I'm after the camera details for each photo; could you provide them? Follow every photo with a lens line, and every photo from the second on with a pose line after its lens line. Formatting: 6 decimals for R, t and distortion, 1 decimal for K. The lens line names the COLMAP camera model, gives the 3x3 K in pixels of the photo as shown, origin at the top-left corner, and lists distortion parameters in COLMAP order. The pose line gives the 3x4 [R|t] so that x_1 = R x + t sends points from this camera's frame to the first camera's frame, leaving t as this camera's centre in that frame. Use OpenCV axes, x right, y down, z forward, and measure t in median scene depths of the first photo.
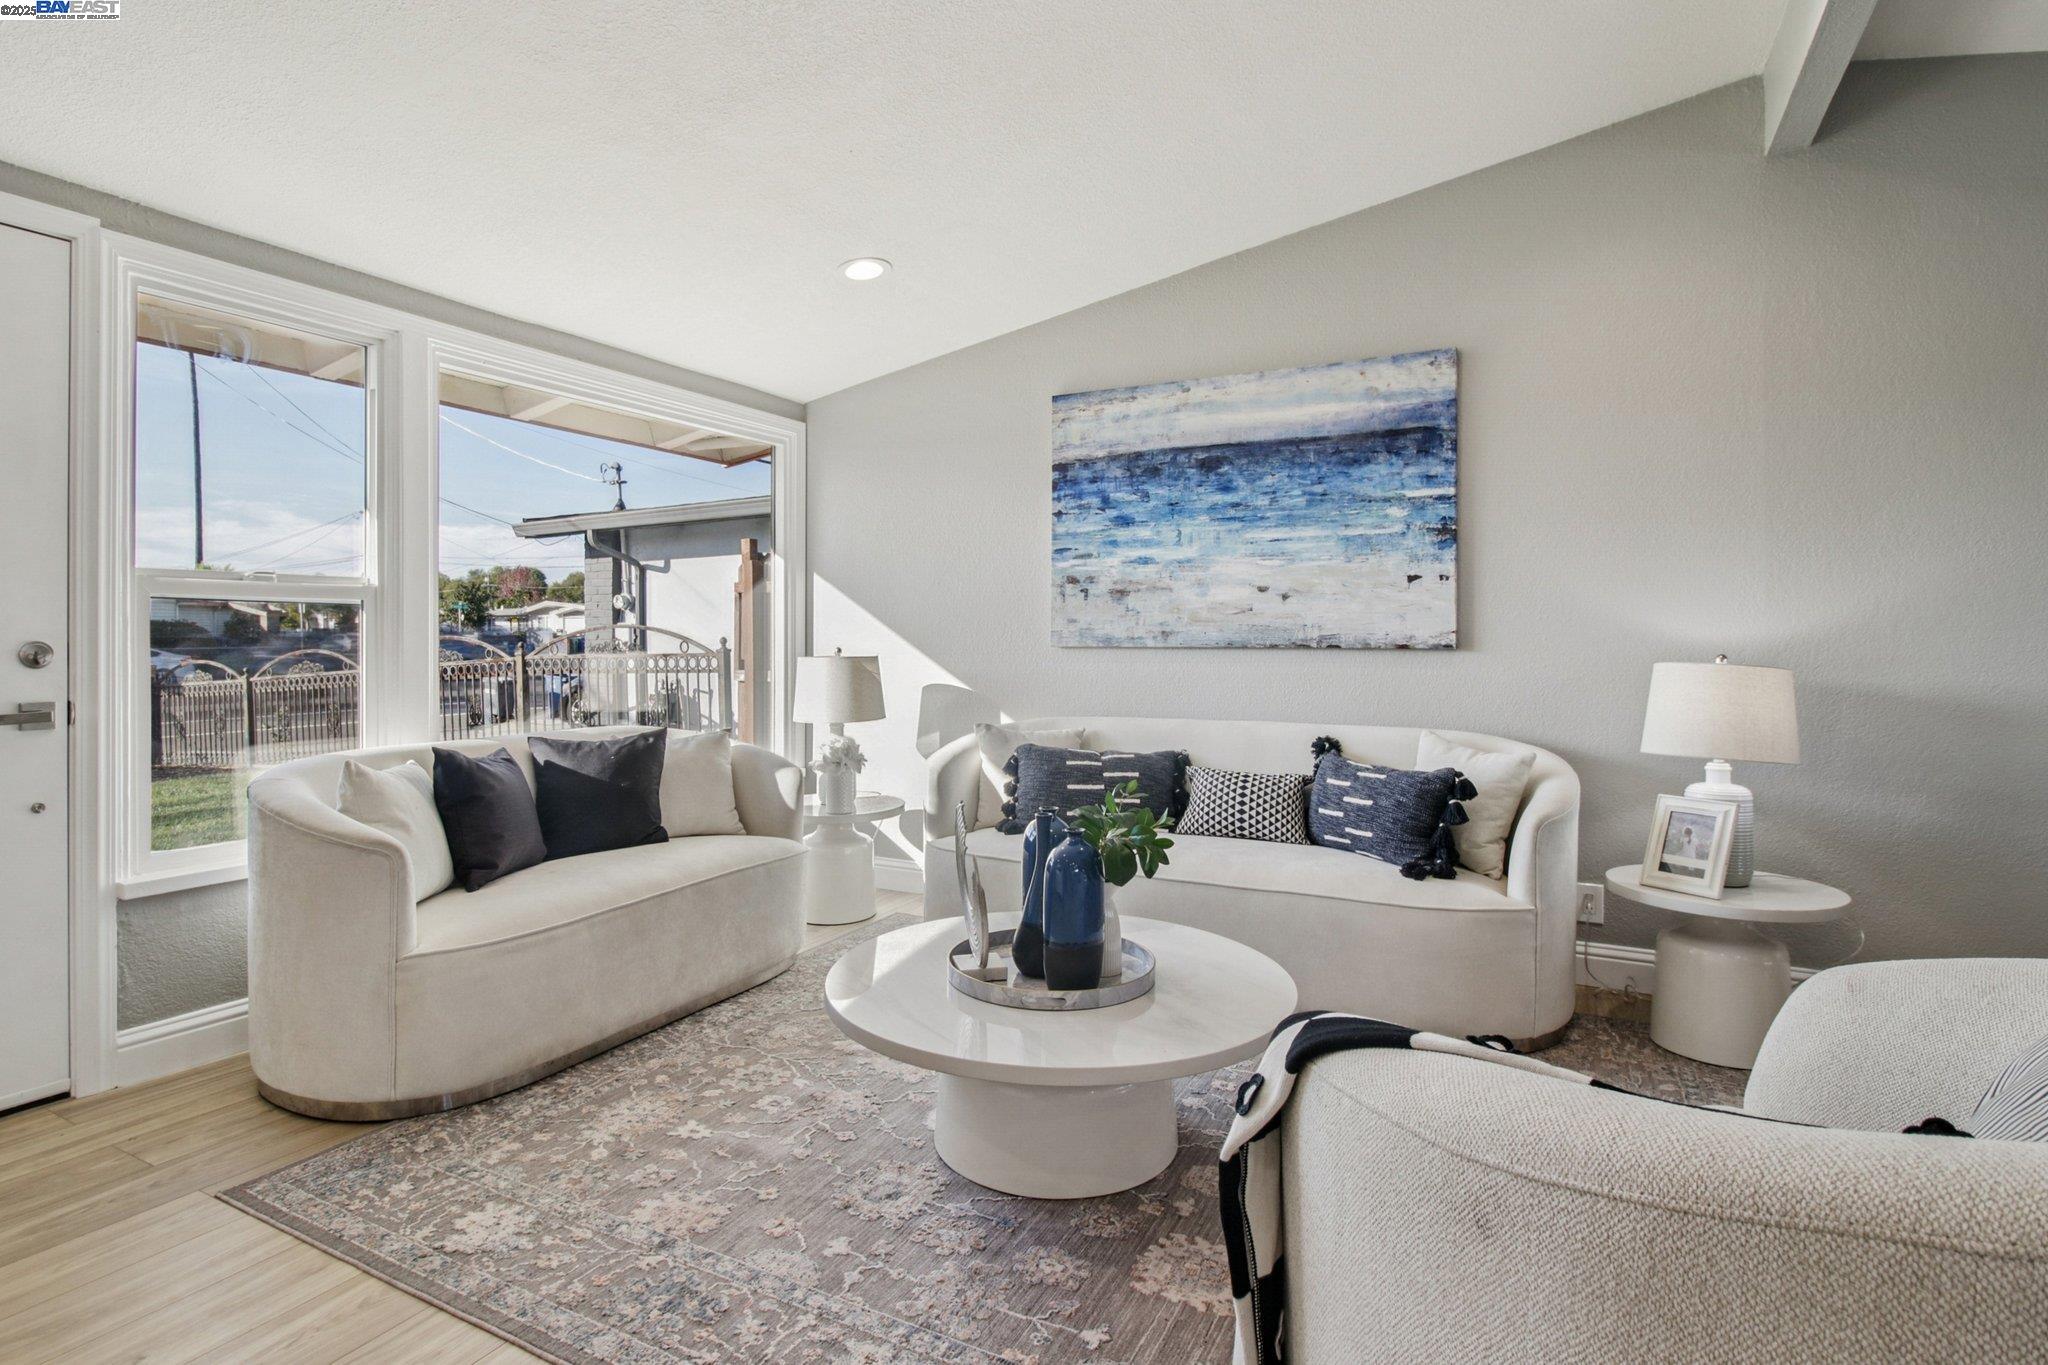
lens RADIAL K [[1045.9, 0, 1015.0], [0, 1045.9, 645.1], [0, 0, 1]] dist [0.009520, -0.007611]
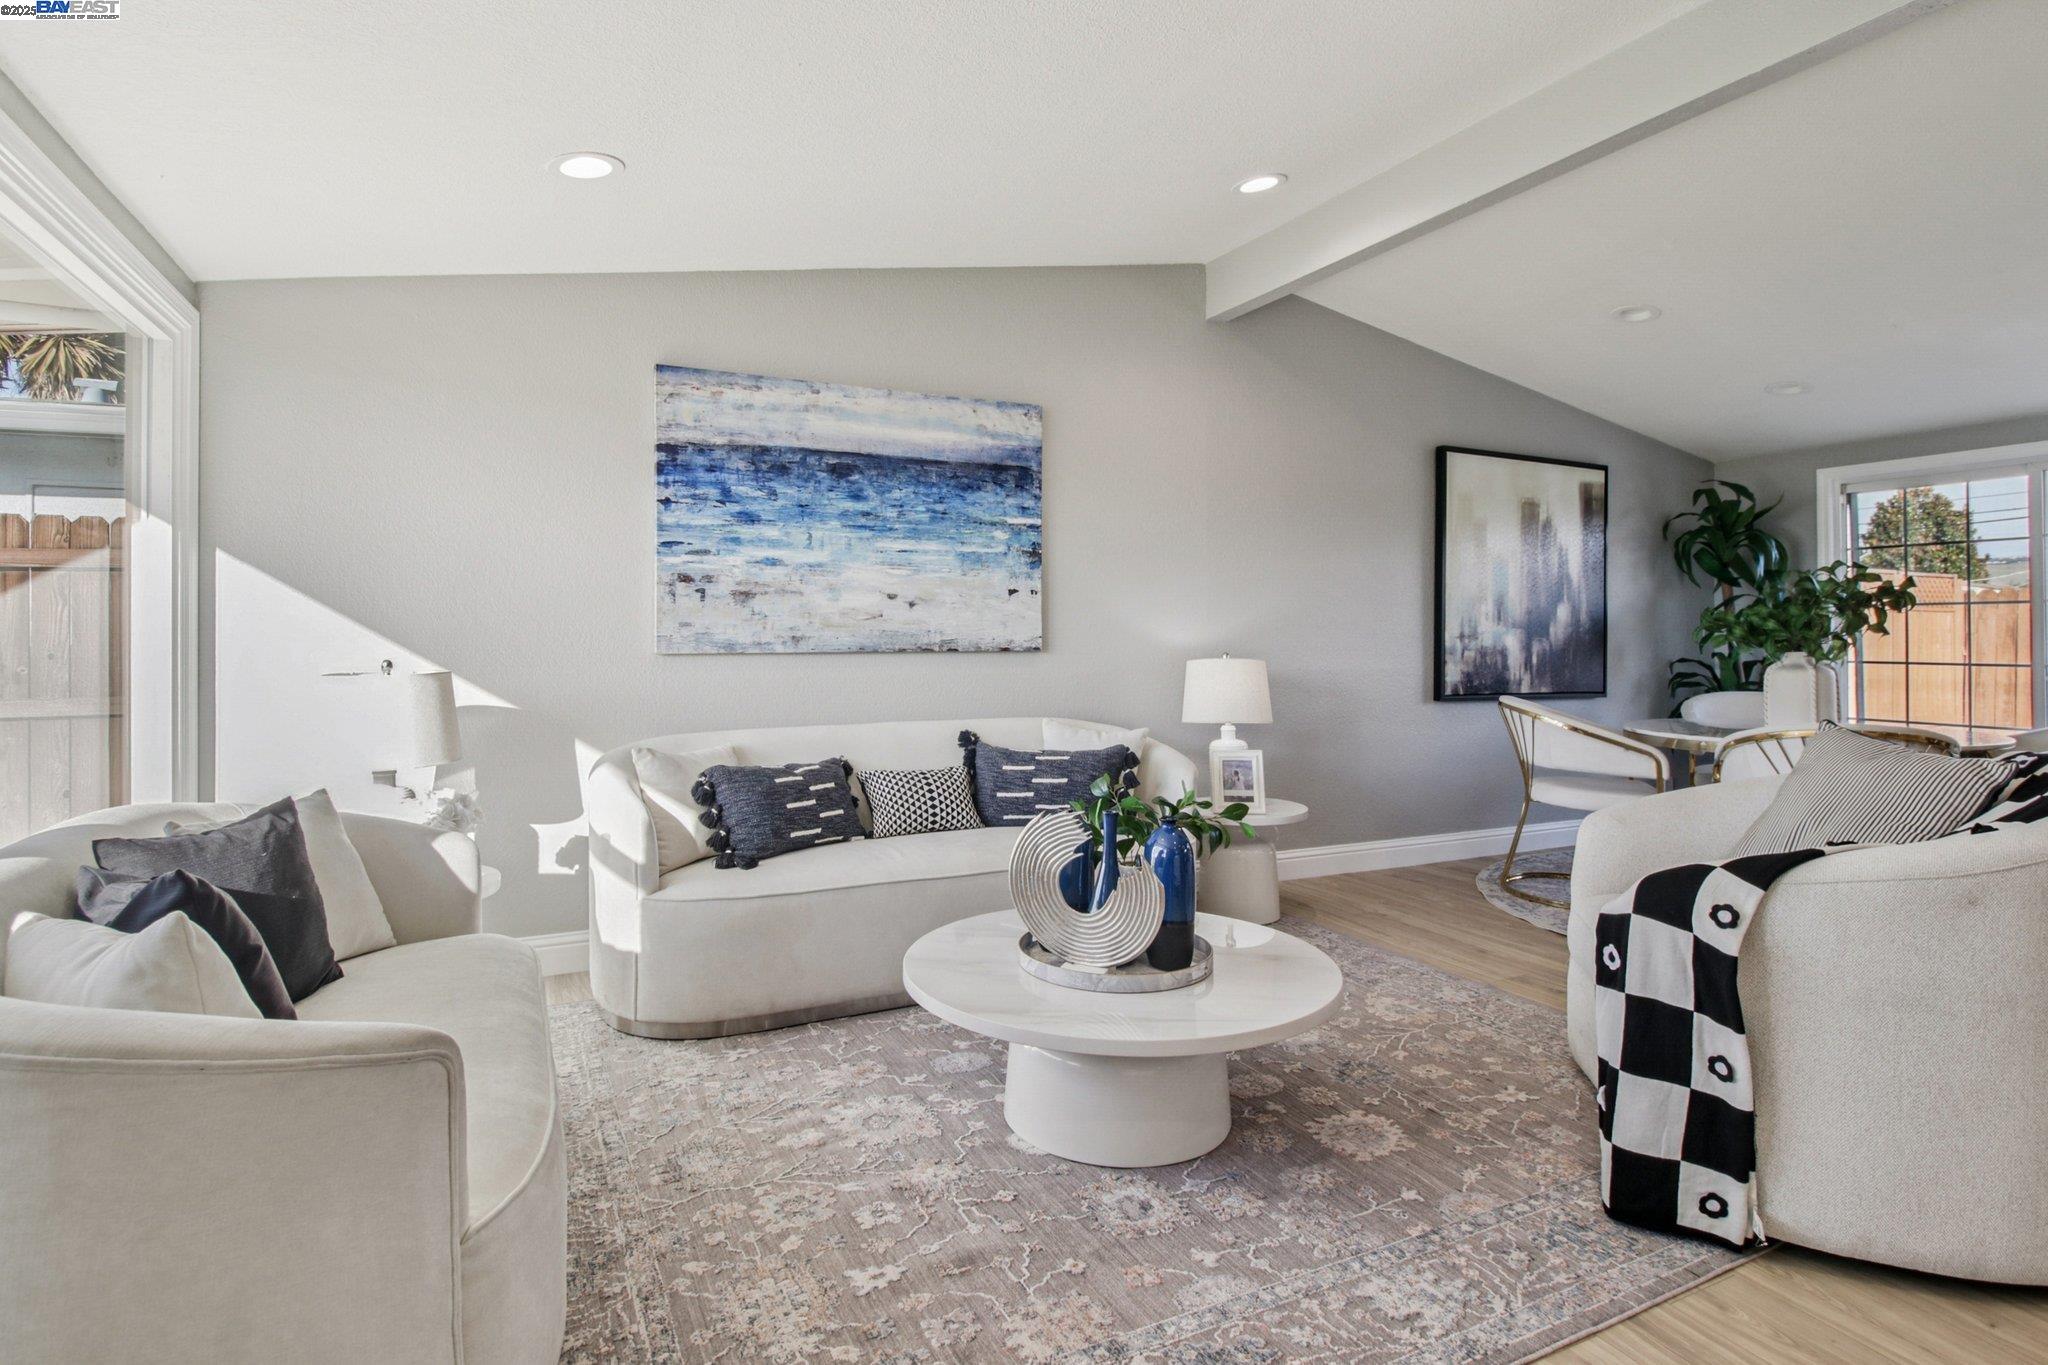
lens RADIAL K [[1045.9, 0, 1027.4], [0, 1045.9, 636.6], [0, 0, 1]] dist [0.009520, -0.007611]
pose [[0.591476, -0.001559, 0.806321, -0.552525], [0.008456, 0.999955, -0.004269, -0.007586], [-0.806279, 0.009344, 0.591462, 0.277621]]
